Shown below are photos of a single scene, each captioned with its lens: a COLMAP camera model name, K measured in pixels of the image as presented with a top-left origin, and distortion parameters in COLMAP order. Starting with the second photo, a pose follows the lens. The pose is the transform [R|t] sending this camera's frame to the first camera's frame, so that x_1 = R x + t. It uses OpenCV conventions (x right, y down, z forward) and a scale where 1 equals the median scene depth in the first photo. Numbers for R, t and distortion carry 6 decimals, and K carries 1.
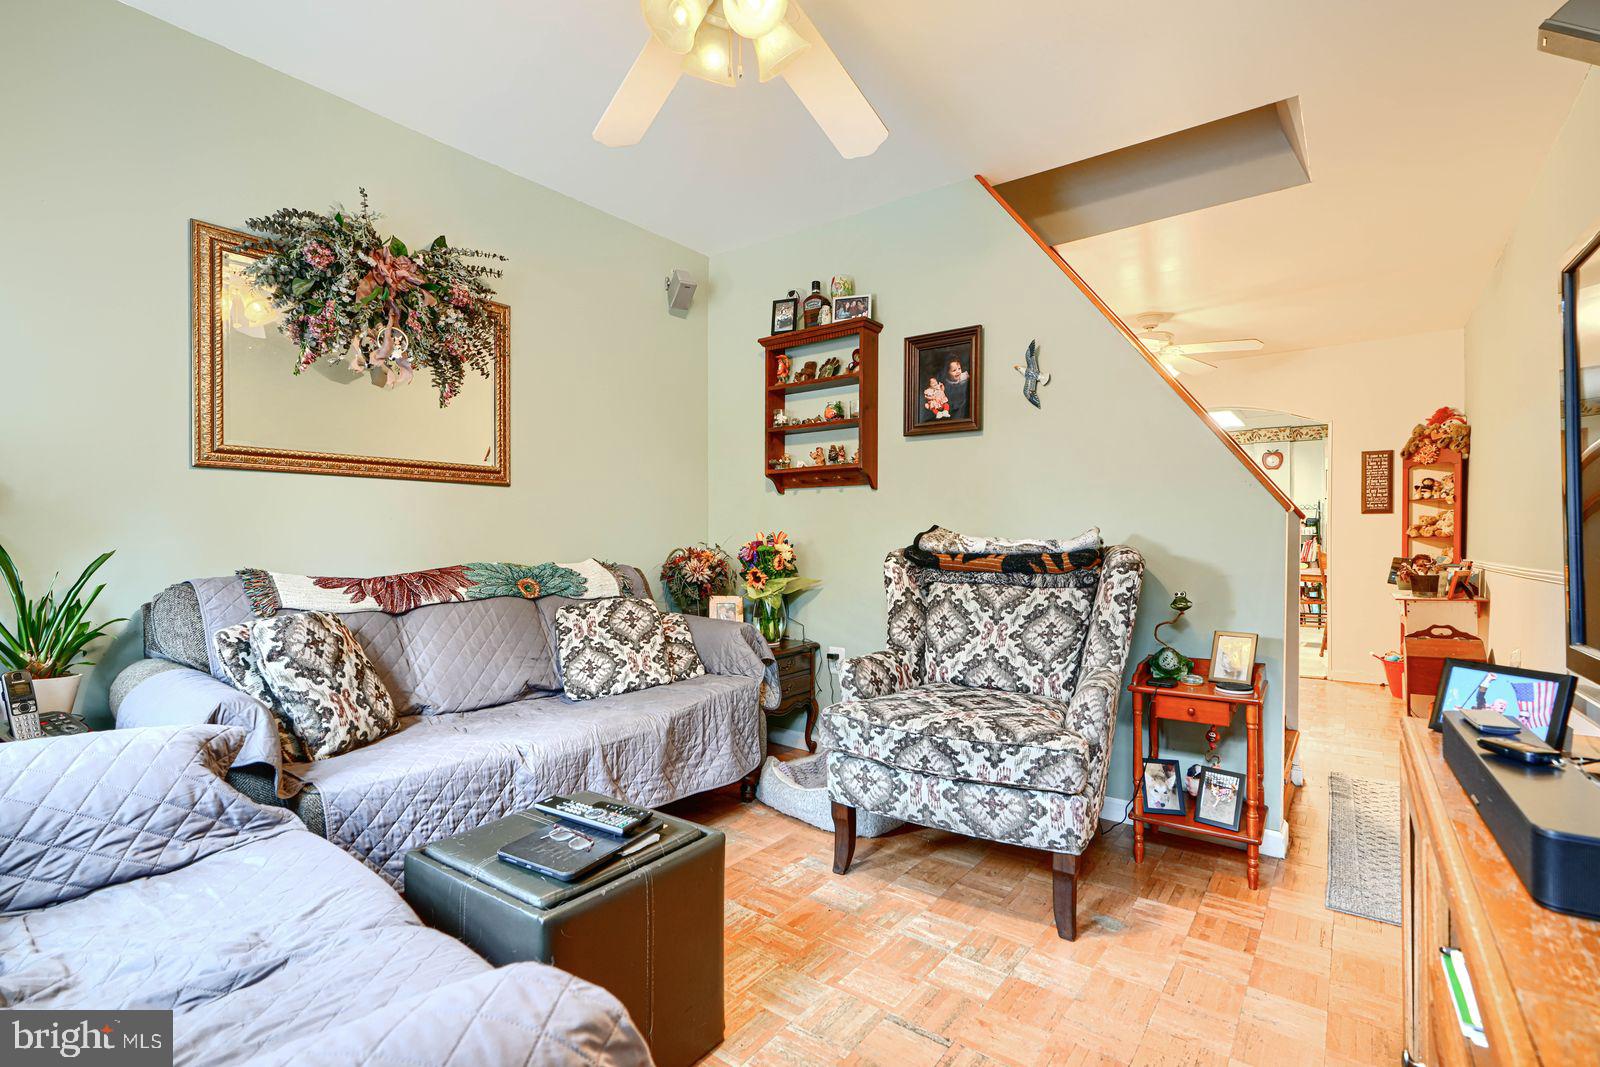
lens RADIAL K [[725.8, 0, 803.5], [0, 725.8, 538.6], [0, 0, 1]] dist [0.003034, 0.000709]
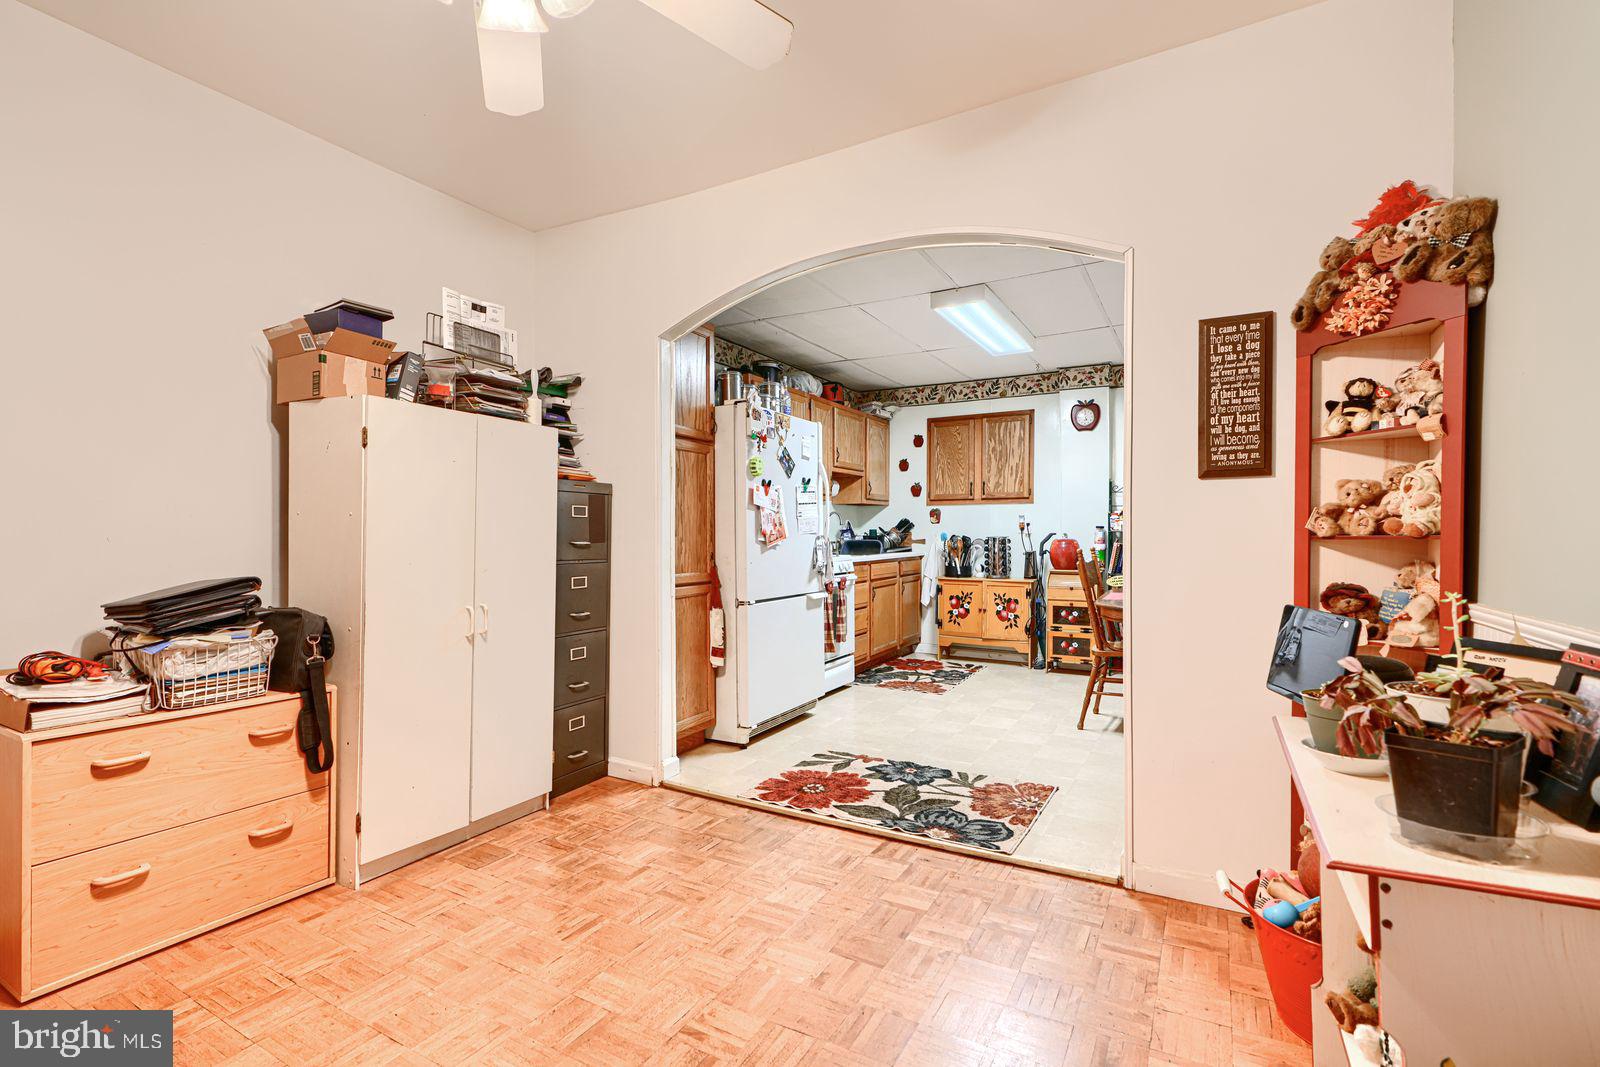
lens RADIAL K [[725.8, 0, 798.2], [0, 725.8, 542.0], [0, 0, 1]] dist [0.003034, 0.000709]
pose [[0.991511, -0.005006, 0.129930, 0.524954], [0.003983, 0.999959, 0.008131, -0.003864], [-0.129965, -0.007544, 0.991490, 0.668224]]
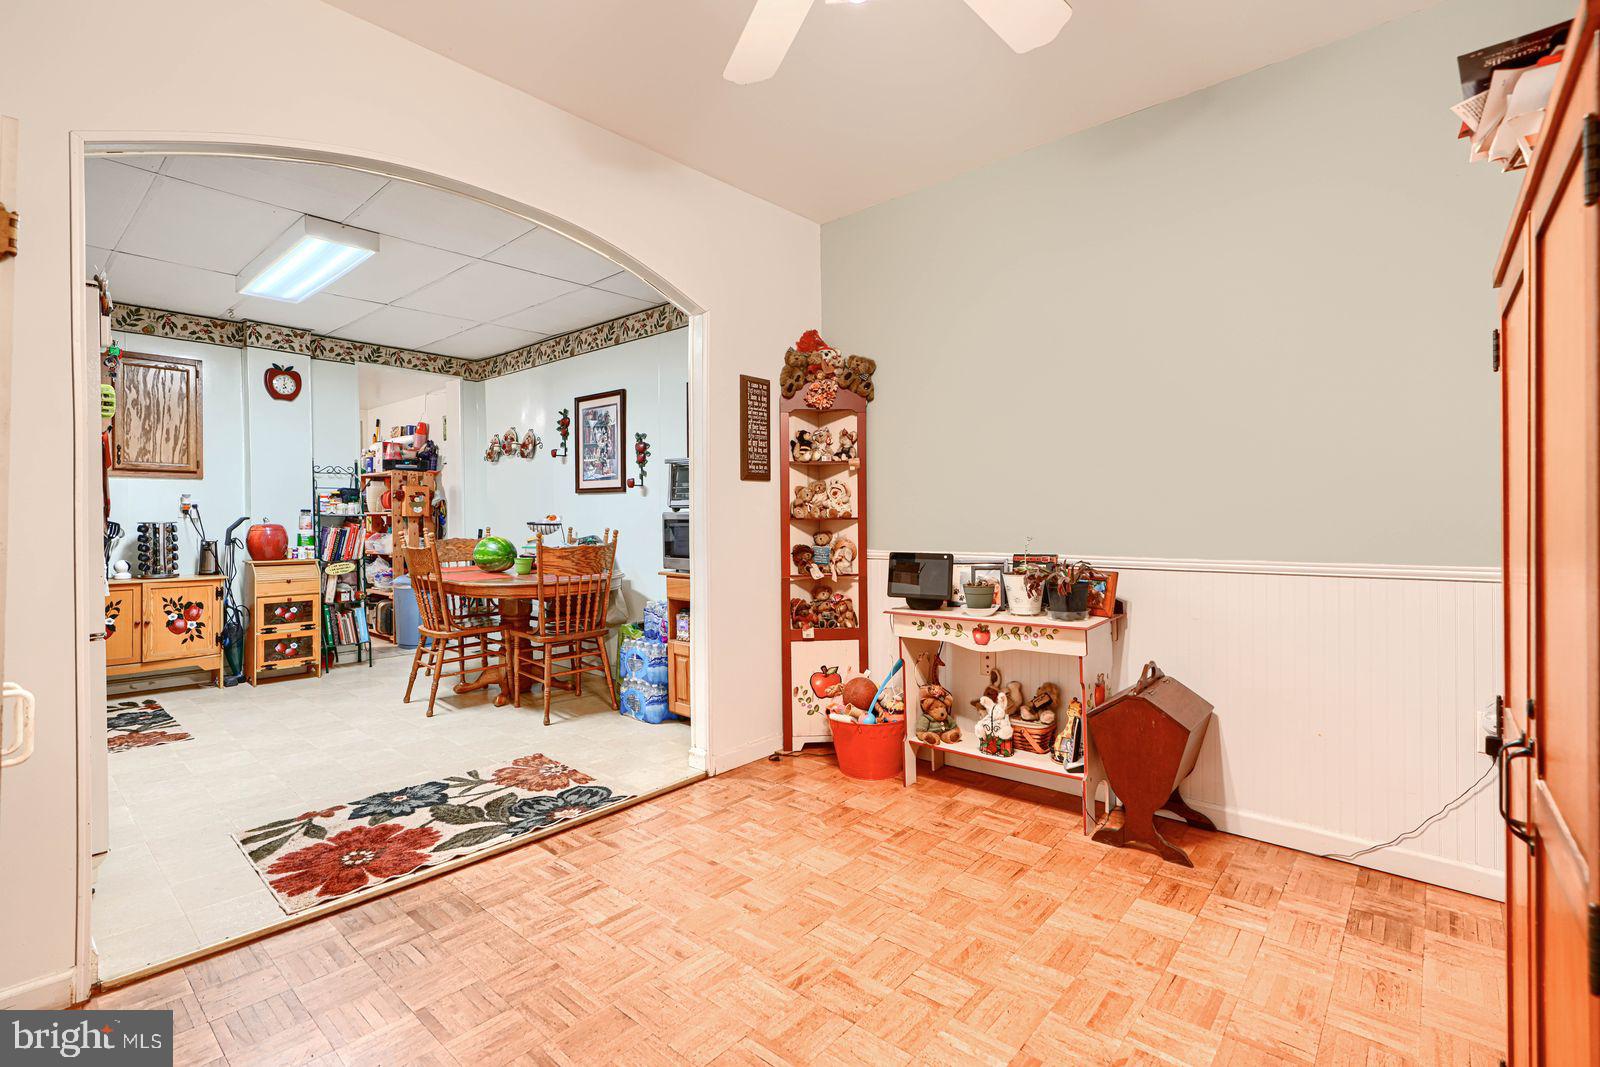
lens RADIAL K [[725.8, 0, 798.4], [0, 725.8, 519.3], [0, 0, 1]] dist [0.003034, 0.000709]
pose [[0.081729, -0.002864, 0.996650, 0.195966], [0.004588, 0.999986, 0.002498, -0.003508], [-0.996644, 0.004368, 0.081741, 0.947482]]
